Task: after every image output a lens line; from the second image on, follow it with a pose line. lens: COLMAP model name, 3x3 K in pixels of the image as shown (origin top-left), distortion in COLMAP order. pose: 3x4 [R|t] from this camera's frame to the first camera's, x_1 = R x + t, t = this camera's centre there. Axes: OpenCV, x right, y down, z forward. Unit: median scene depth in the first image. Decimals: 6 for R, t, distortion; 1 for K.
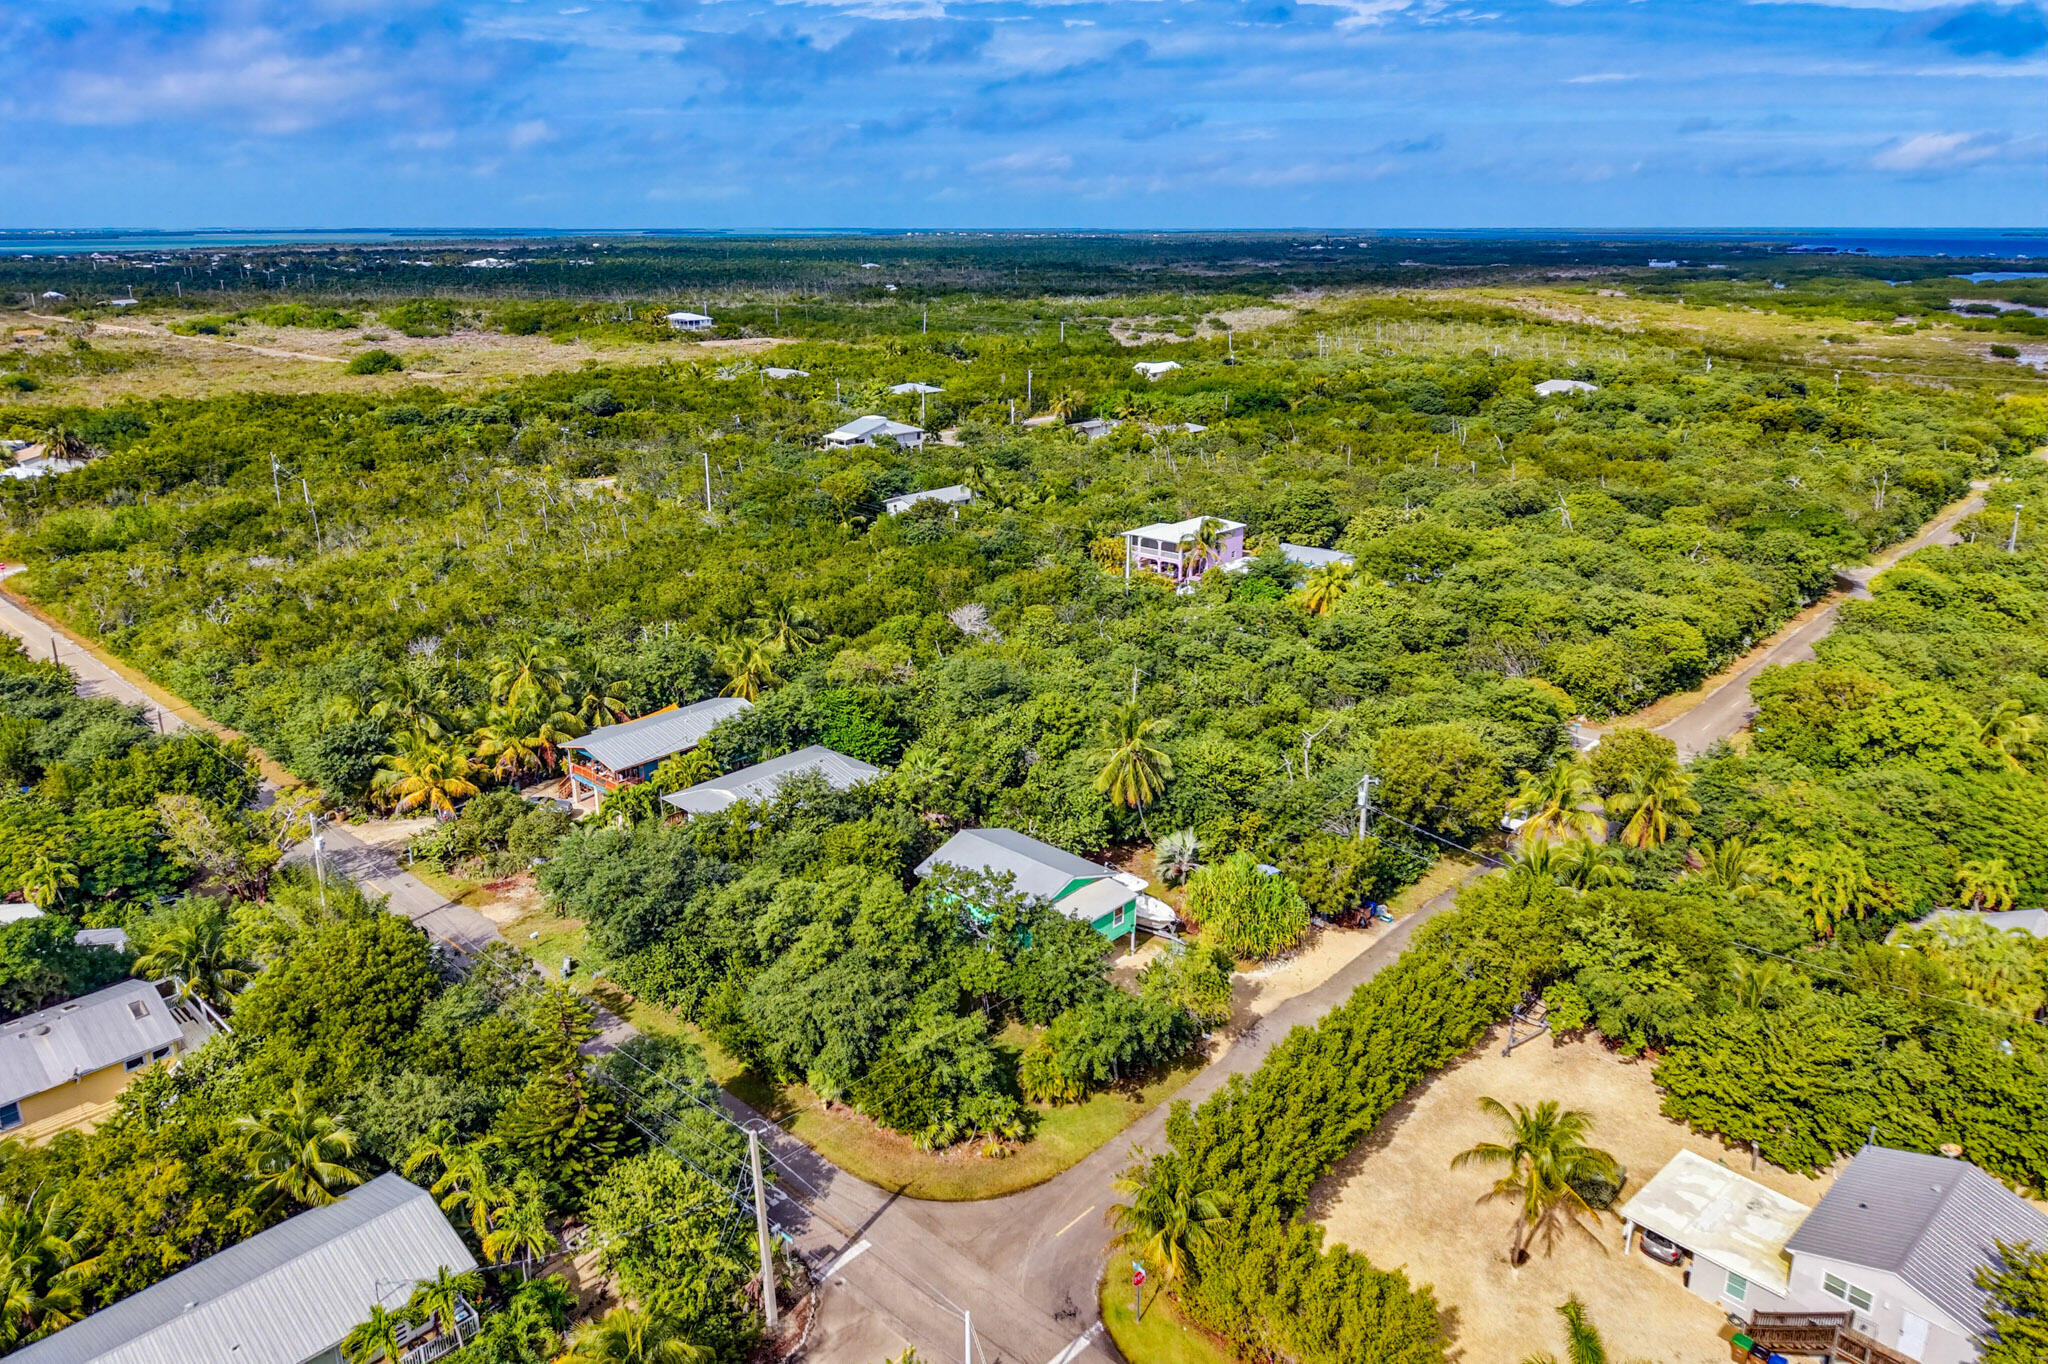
lens RADIAL K [[1318.3, 0, 1019.9], [0, 1318.3, 666.5], [0, 0, 1]] dist [0.093077, -0.126102]
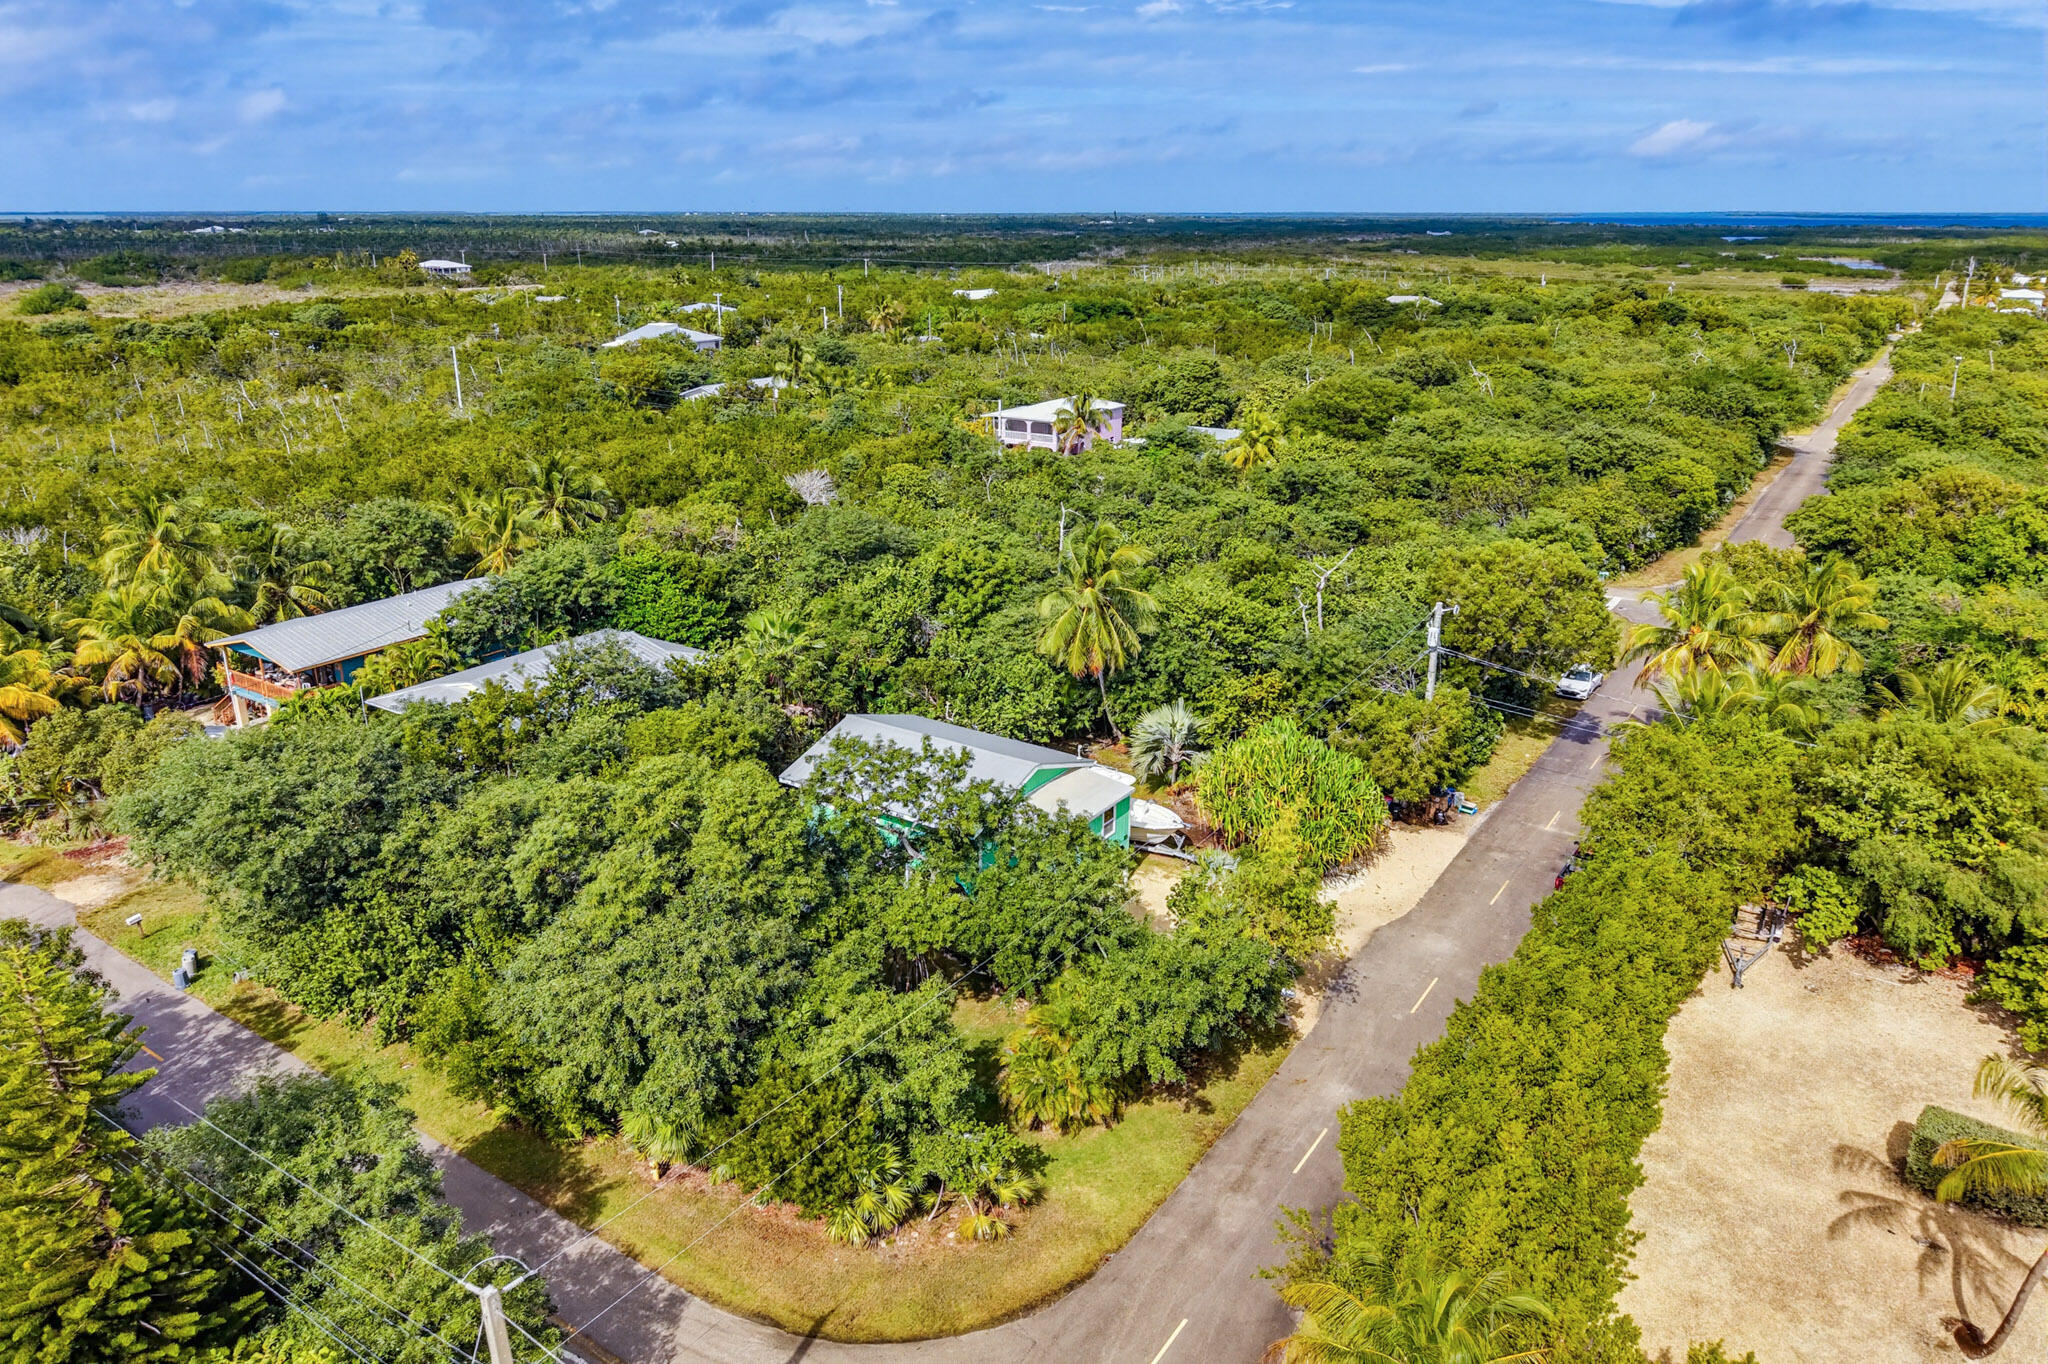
lens RADIAL K [[1312.7, 0, 1010.2], [0, 1312.7, 673.3], [0, 0, 1]] dist [0.038287, -0.017219]
pose [[0.988994, -0.044348, 0.141153, -0.062869], [0.042644, 0.998977, 0.015073, 0.110467], [-0.141677, -0.008888, 0.989873, 0.398477]]
